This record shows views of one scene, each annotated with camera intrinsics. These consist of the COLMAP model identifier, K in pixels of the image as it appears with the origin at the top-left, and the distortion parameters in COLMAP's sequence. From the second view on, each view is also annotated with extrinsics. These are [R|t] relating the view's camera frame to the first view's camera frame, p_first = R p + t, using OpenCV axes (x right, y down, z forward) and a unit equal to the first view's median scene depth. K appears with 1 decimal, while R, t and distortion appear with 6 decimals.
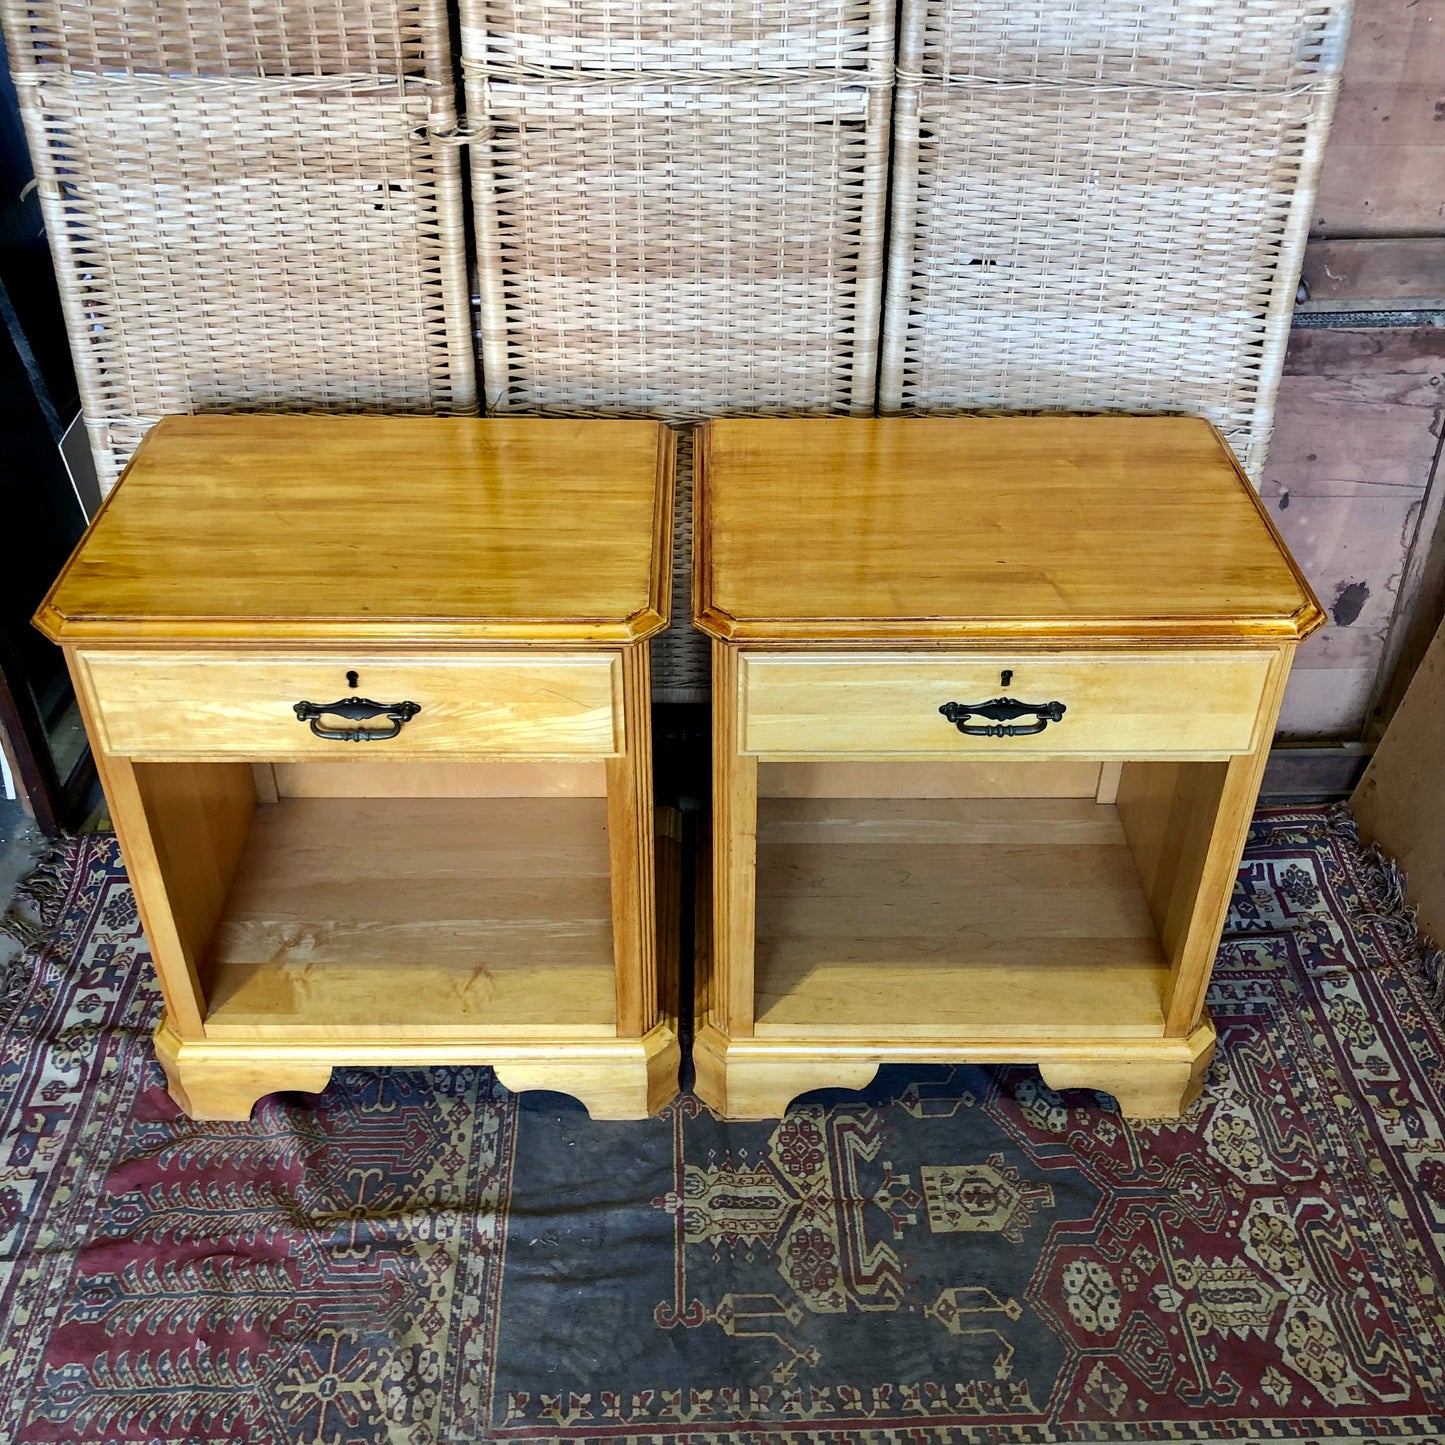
lens RADIAL K [[1596.1, 0, 708.4], [0, 1596.1, 694.8], [0, 0, 1]] dist [-0.000518, 0.000000]
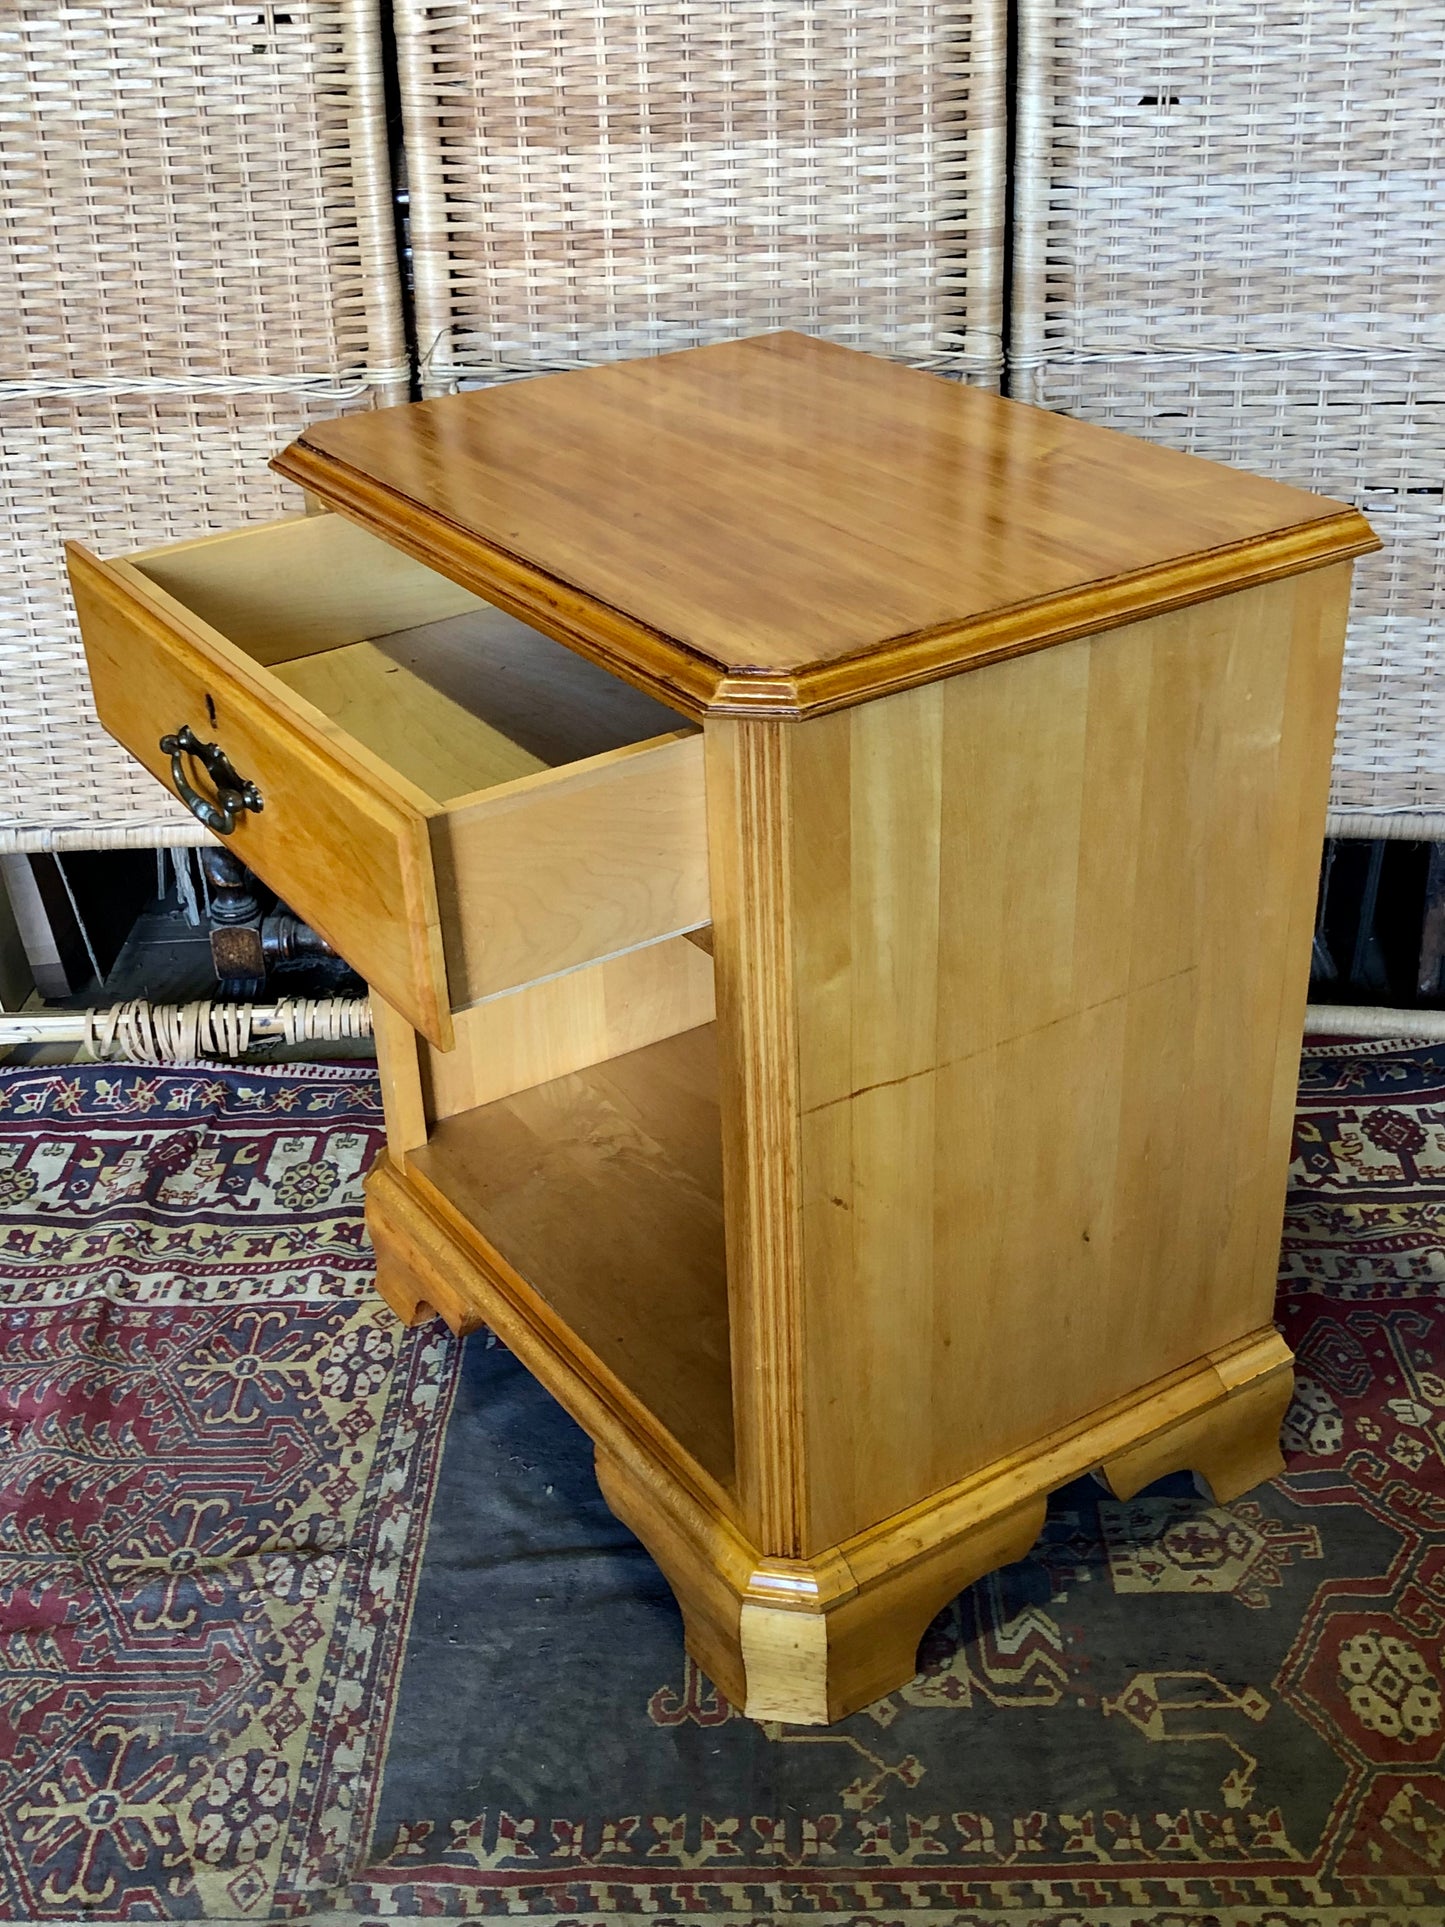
lens RADIAL K [[2223.8, 0, 711.9], [0, 2223.8, 941.7], [0, 0, 1]] dist [-0.002223, 0.000000]
pose [[0.997793, -0.011987, -0.065306, 0.043535], [0.003338, 0.991380, -0.130973, 0.194547], [0.066313, 0.130466, 0.989233, 0.124909]]
